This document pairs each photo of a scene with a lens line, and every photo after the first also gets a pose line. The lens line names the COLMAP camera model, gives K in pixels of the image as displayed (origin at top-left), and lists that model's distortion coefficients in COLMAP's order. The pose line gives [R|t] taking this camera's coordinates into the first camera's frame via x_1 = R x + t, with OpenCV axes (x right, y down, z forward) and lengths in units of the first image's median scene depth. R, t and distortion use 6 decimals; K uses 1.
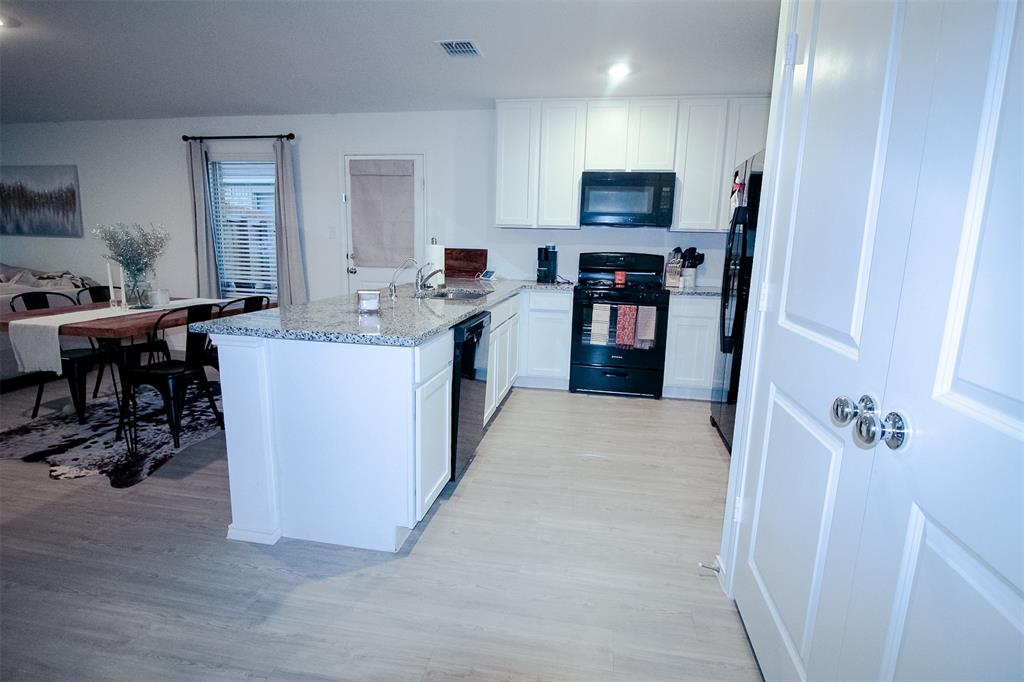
lens RADIAL K [[517.0, 0, 512.0], [0, 517.0, 337.8], [0, 0, 1]] dist [0.001092, -0.012501]
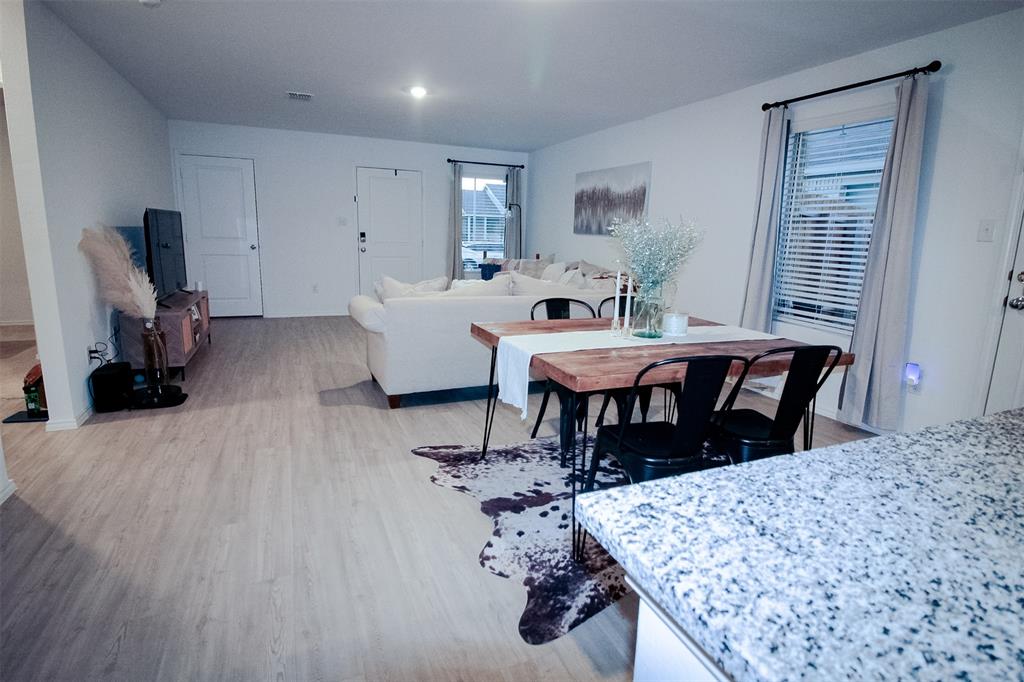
lens RADIAL K [[530.4, 0, 513.0], [0, 530.4, 334.6], [0, 0, 1]] dist [0.004458, -0.012886]
pose [[0.547198, 0.151213, -0.823230, -0.180531], [-0.163782, 0.983876, 0.071856, -0.066836], [0.820822, 0.095511, 0.563142, 0.357892]]
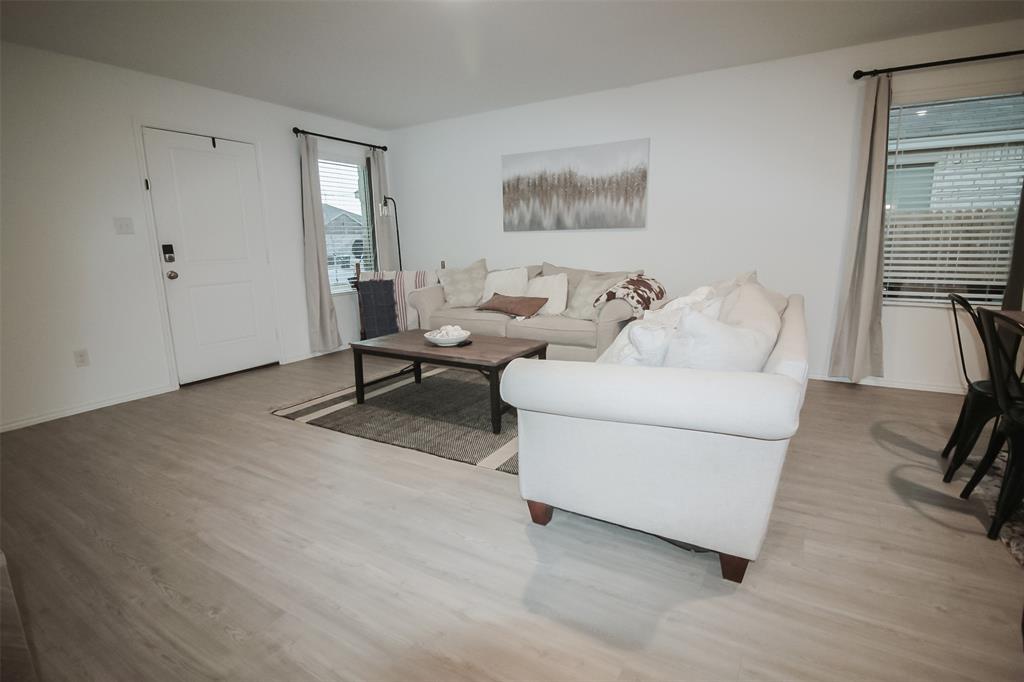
lens RADIAL K [[505.5, 0, 515.3], [0, 505.5, 338.0], [0, 0, 1]] dist [0.000234, -0.012705]
pose [[0.933726, 0.022917, -0.357255, -1.003715], [-0.020673, 0.999735, 0.010099, -0.039749], [0.357391, -0.002044, 0.933952, 0.255604]]
